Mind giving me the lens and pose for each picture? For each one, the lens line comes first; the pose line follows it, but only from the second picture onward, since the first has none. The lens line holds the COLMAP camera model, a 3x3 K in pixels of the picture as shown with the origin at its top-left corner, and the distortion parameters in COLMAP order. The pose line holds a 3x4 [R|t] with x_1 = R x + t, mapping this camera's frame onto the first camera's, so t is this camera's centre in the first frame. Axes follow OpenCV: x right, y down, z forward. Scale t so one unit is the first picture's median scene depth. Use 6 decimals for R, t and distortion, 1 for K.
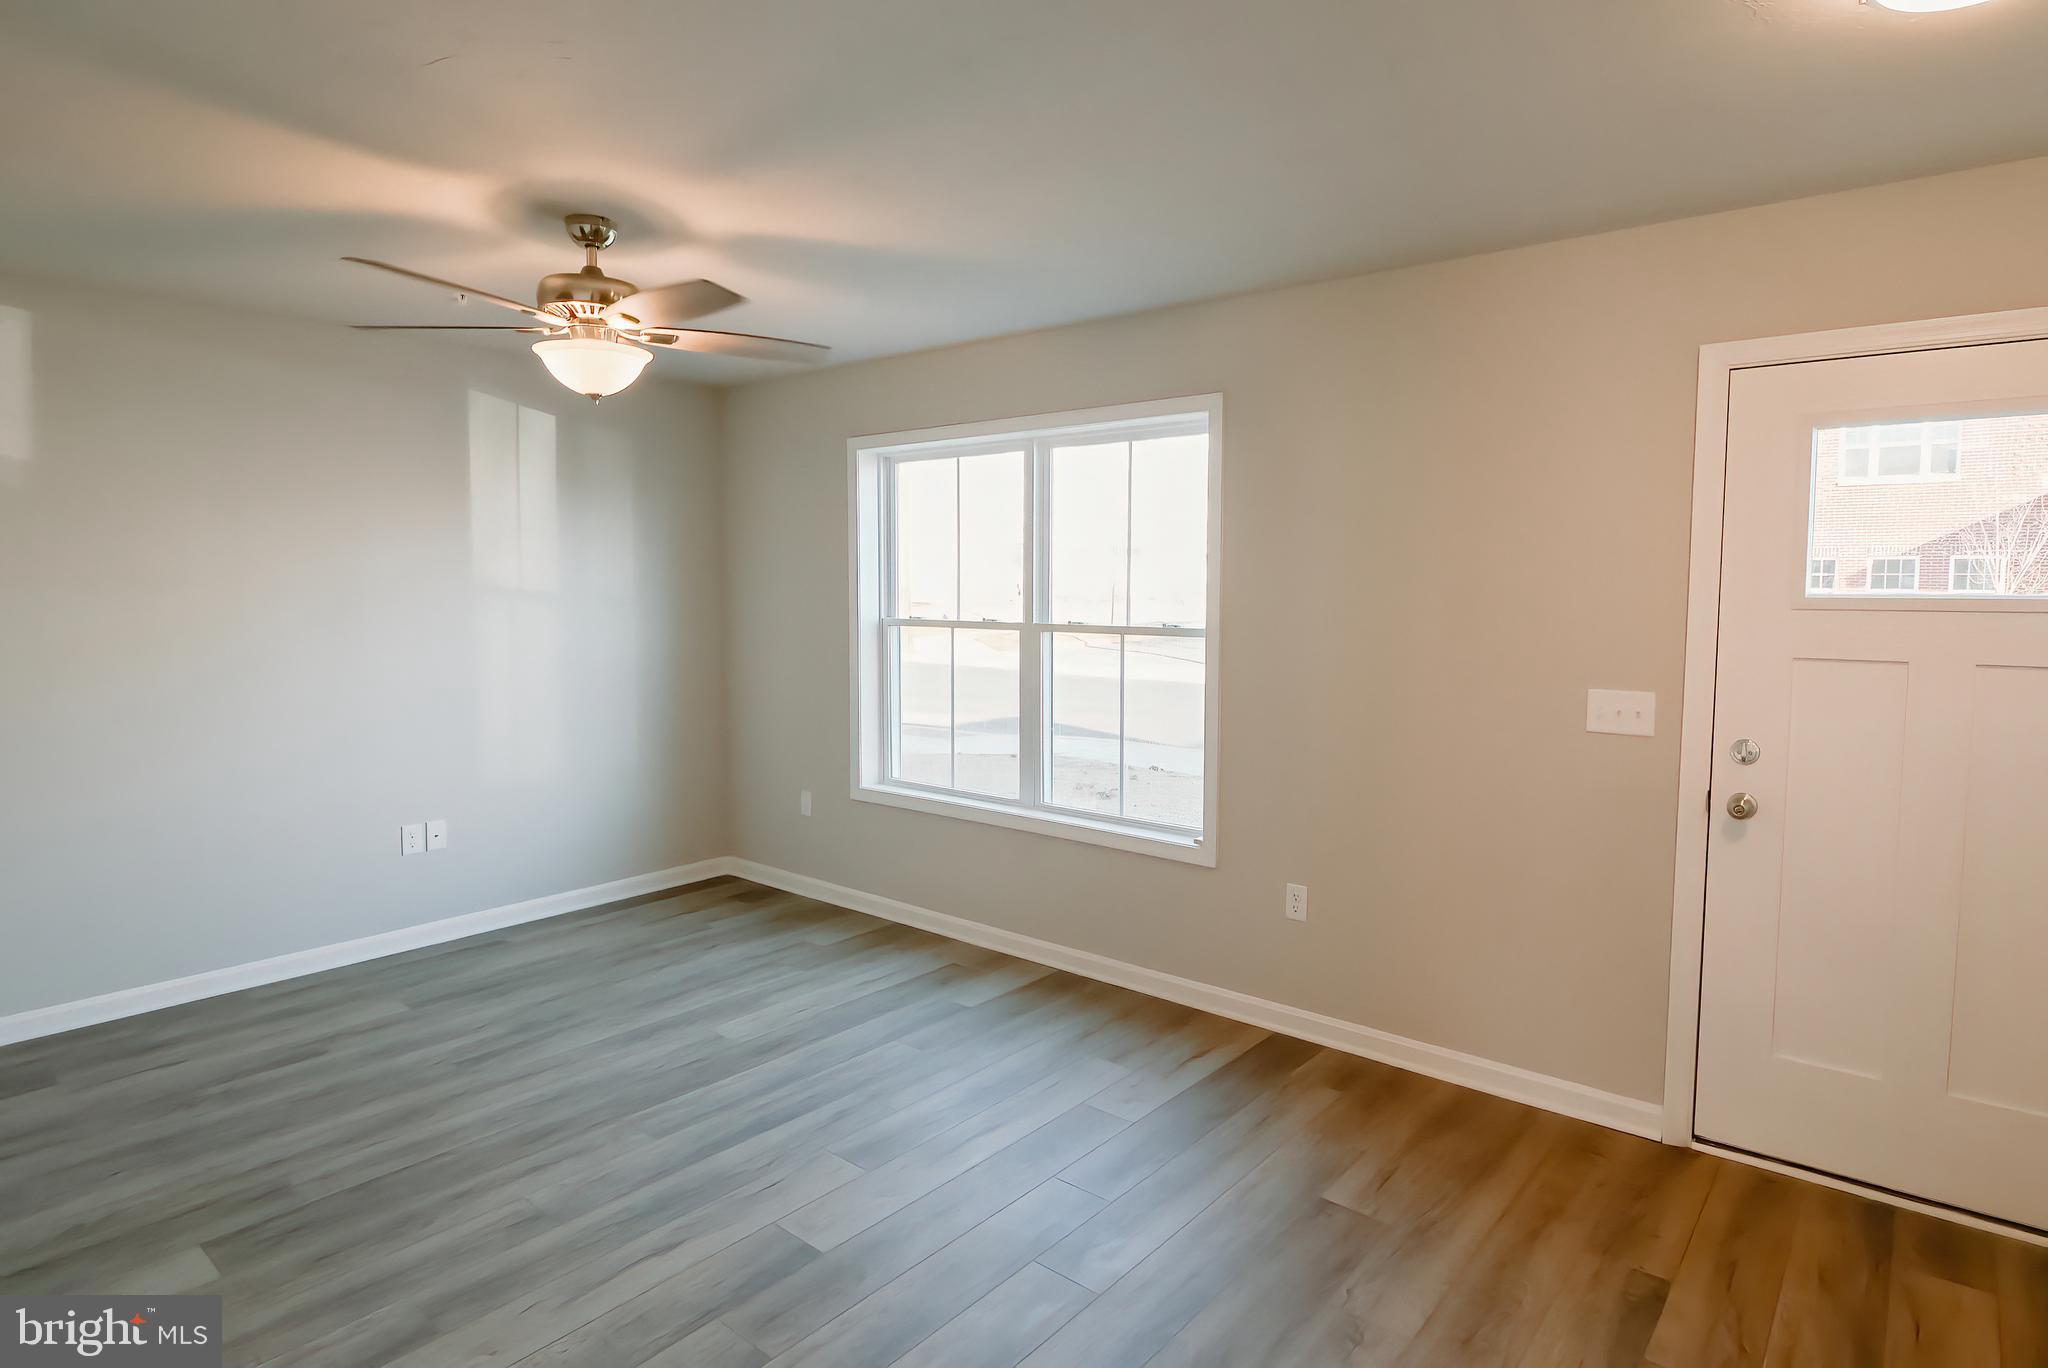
lens RADIAL K [[1090.6, 0, 1032.7], [0, 1090.6, 667.1], [0, 0, 1]] dist [-0.006111, -0.009469]
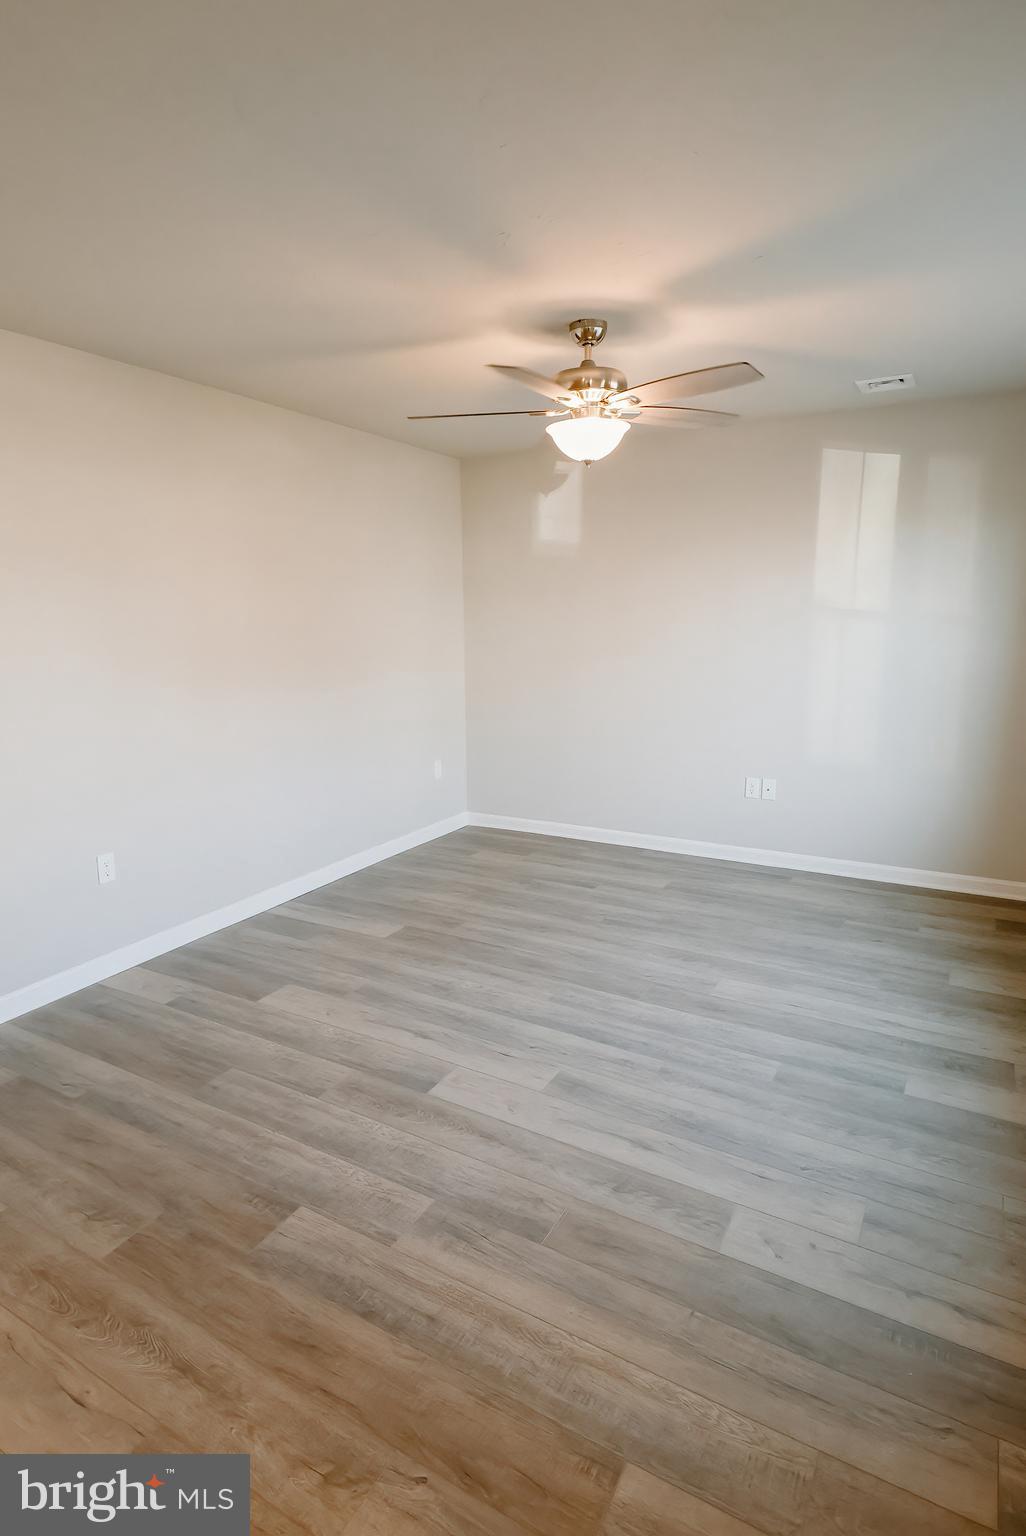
lens RADIAL K [[818.0, 0, 493.1], [0, 818.0, 767.6], [0, 0, 1]] dist [-0.006111, -0.009469]
pose [[0.159910, 0.178402, -0.970877, 0.485152], [-0.064843, 0.983307, 0.170006, -0.033004], [0.985000, 0.035769, 0.168809, 0.571212]]
